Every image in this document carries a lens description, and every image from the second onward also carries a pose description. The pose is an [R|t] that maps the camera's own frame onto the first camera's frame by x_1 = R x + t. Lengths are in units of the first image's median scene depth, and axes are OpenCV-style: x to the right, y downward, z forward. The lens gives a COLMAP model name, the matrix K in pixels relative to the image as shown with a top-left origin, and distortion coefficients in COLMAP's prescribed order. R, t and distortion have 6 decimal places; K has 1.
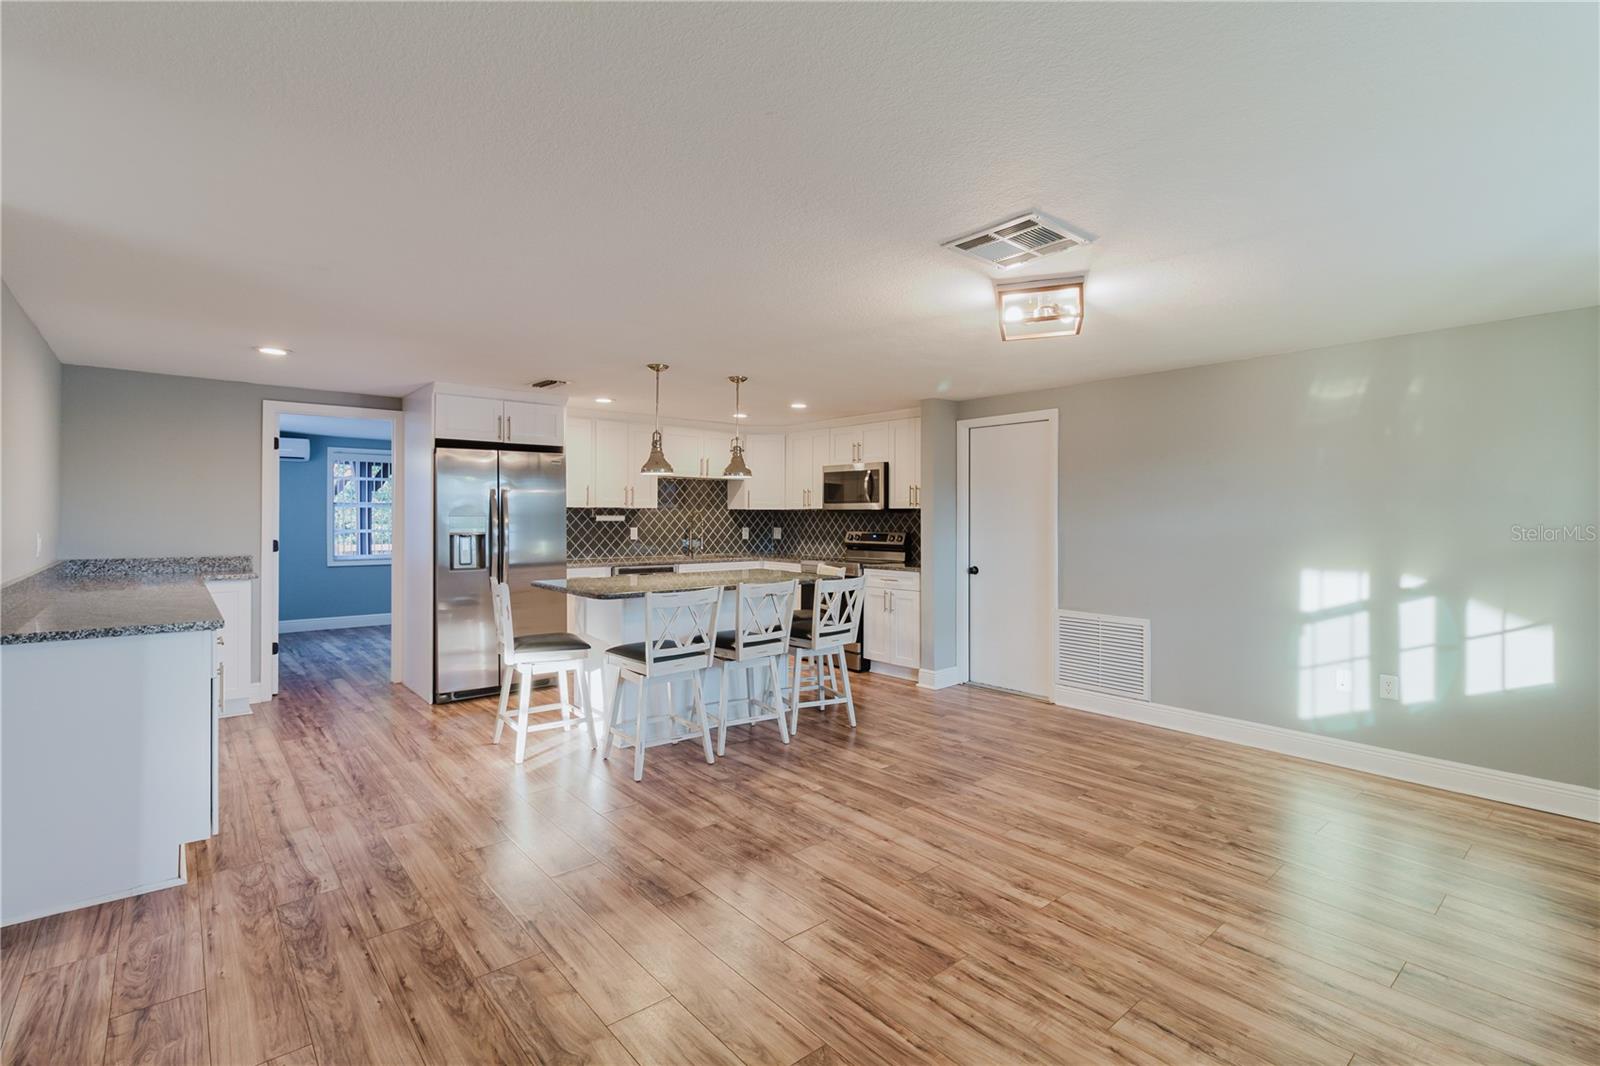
lens RADIAL K [[744.3, 0, 811.4], [0, 744.3, 508.9], [0, 0, 1]] dist [0.003327, -0.000317]
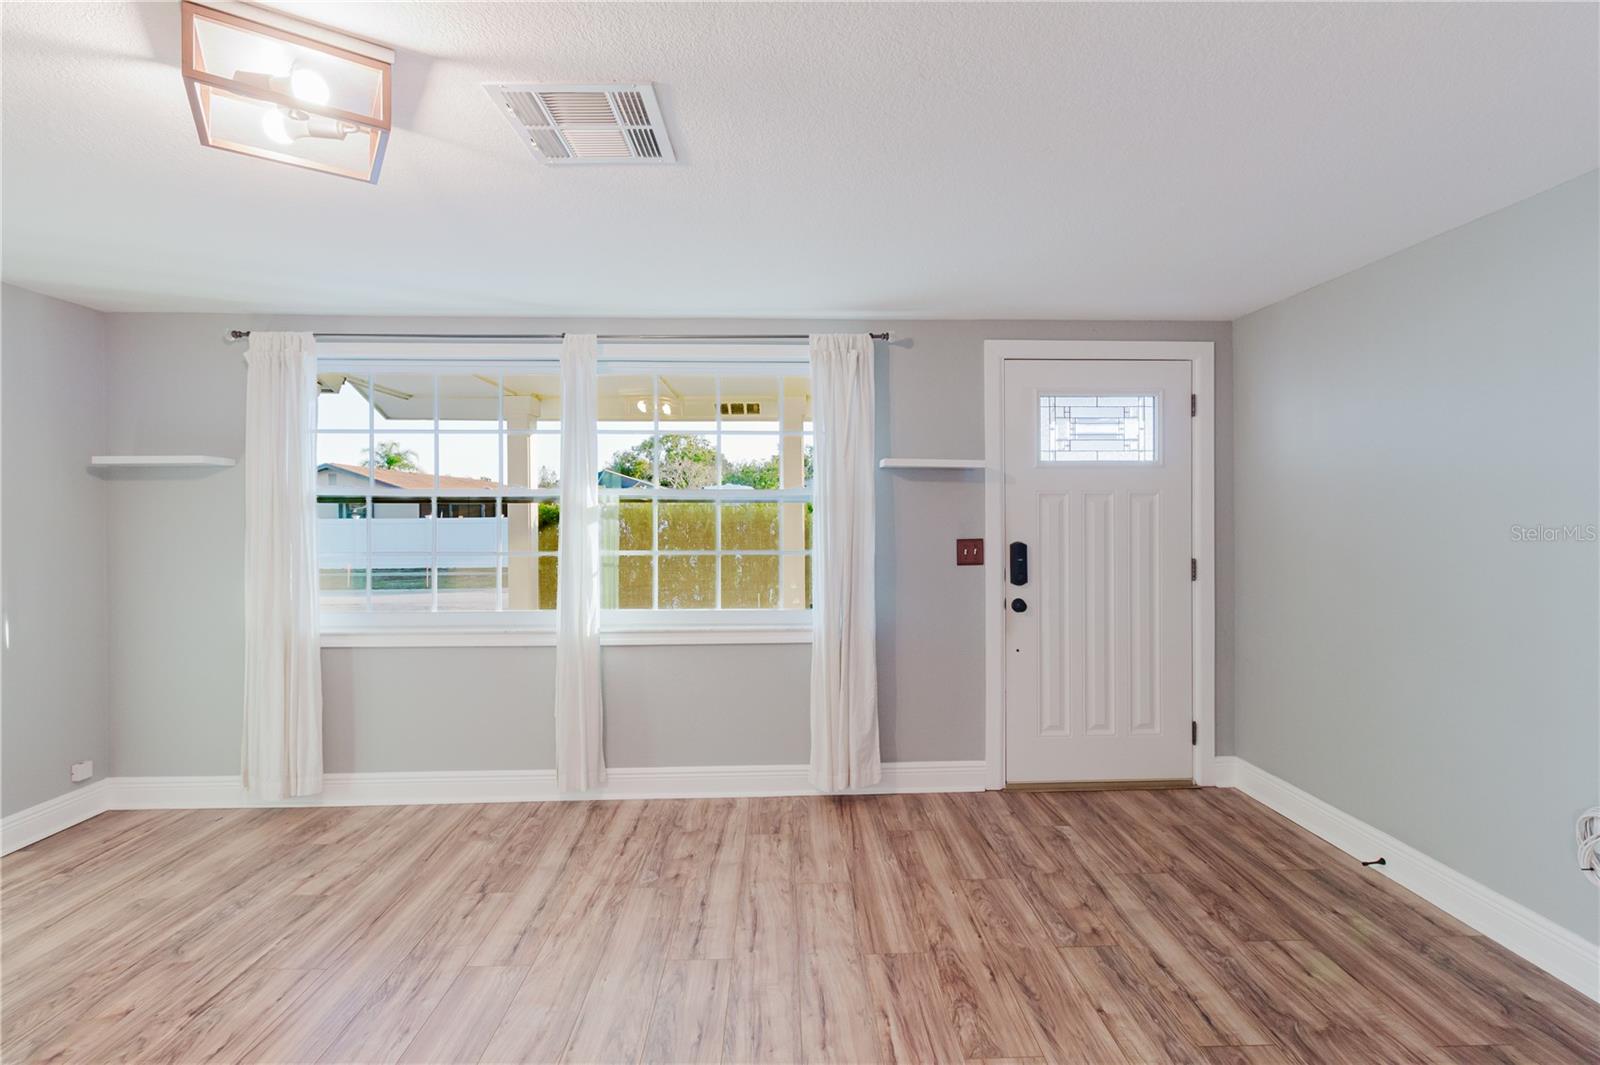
lens RADIAL K [[744.3, 0, 807.4], [0, 744.3, 514.3], [0, 0, 1]] dist [0.003327, -0.000317]
pose [[-0.777790, -0.000073, 0.628524, -0.127681], [-0.005492, 0.999963, -0.006680, 0.005409], [-0.628500, -0.008648, -0.777762, 0.559851]]
